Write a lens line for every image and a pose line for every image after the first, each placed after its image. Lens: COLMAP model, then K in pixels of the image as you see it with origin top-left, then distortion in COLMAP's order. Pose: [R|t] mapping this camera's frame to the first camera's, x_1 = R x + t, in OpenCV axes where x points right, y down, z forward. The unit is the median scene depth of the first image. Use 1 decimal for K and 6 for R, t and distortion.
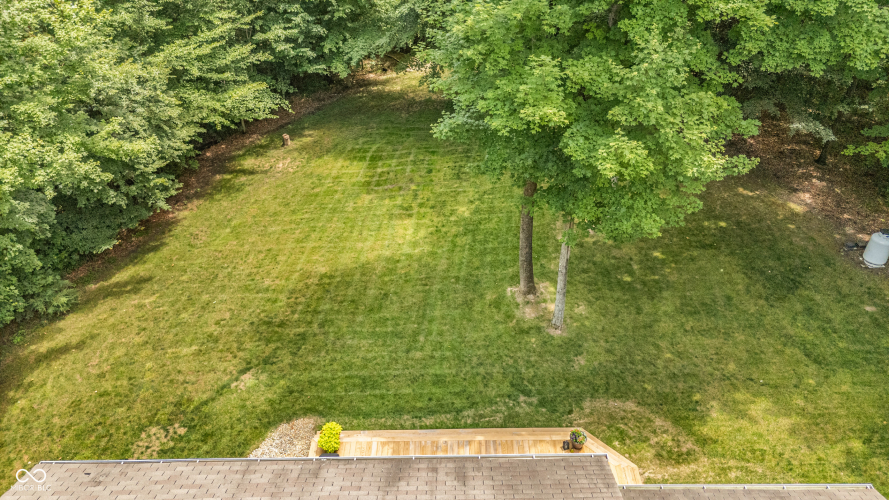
lens RADIAL K [[653.2, 0, 444.5], [0, 653.2, 250.0], [0, 0, 1]] dist [0.089836, -0.128264]
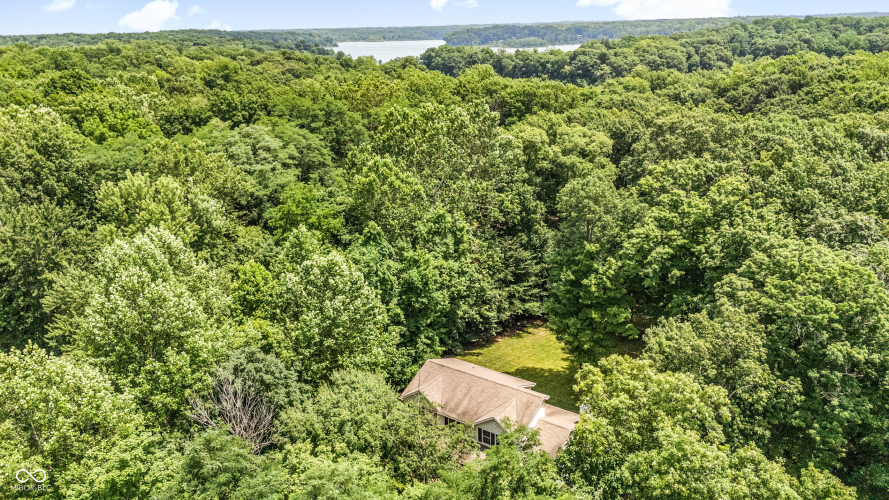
lens RADIAL K [[653.2, 0, 444.5], [0, 653.2, 250.0], [0, 0, 1]] dist [0.089836, -0.128264]
pose [[0.820890, 0.178368, -0.542516, 1.003554], [-0.327581, 0.925218, -0.191476, 0.238557], [0.467792, 0.334899, 0.817932, -1.794386]]
